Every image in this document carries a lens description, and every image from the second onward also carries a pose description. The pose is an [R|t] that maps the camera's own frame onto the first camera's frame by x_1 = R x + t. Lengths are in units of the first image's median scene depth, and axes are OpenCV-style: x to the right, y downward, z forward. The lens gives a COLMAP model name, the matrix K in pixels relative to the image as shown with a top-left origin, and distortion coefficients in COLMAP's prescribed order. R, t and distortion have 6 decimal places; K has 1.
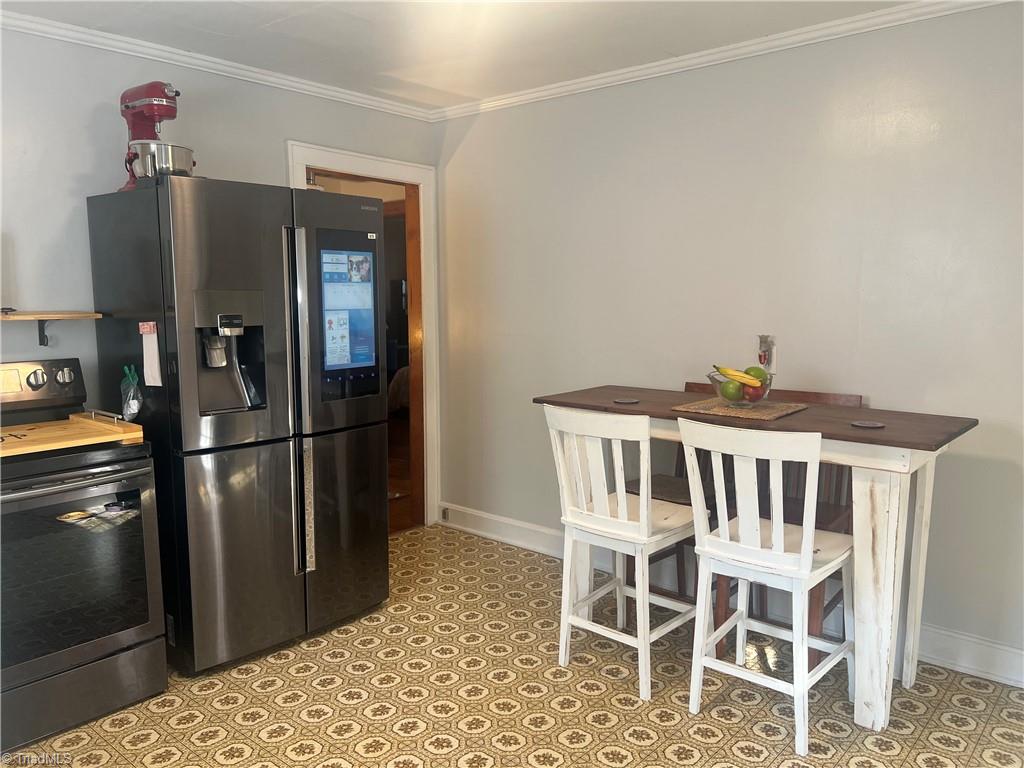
lens RADIAL K [[757.0, 0, 512.0], [0, 757.0, 384.0], [0, 0, 1]] dist [0.005070, 0.000869]
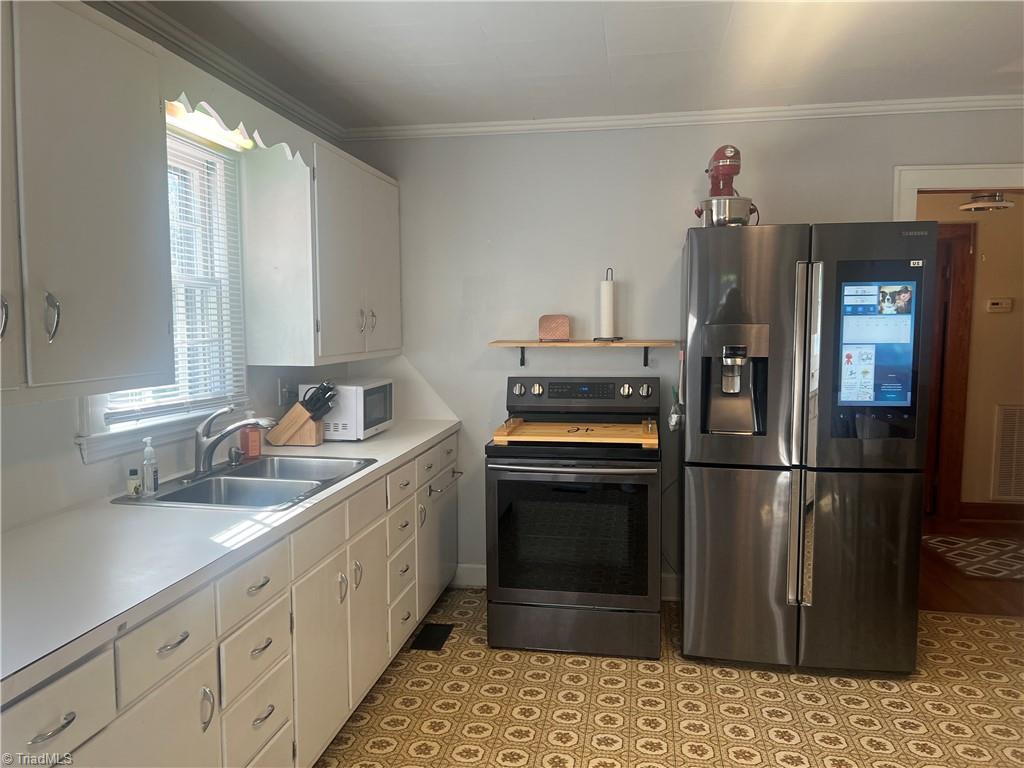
lens RADIAL K [[757.0, 0, 512.0], [0, 757.0, 384.0], [0, 0, 1]] dist [0.005070, 0.000869]
pose [[0.518731, 0.067213, -0.852291, 0.362244], [-0.097999, 0.995009, 0.018823, -0.022683], [0.849302, 0.073759, 0.522728, 0.133550]]
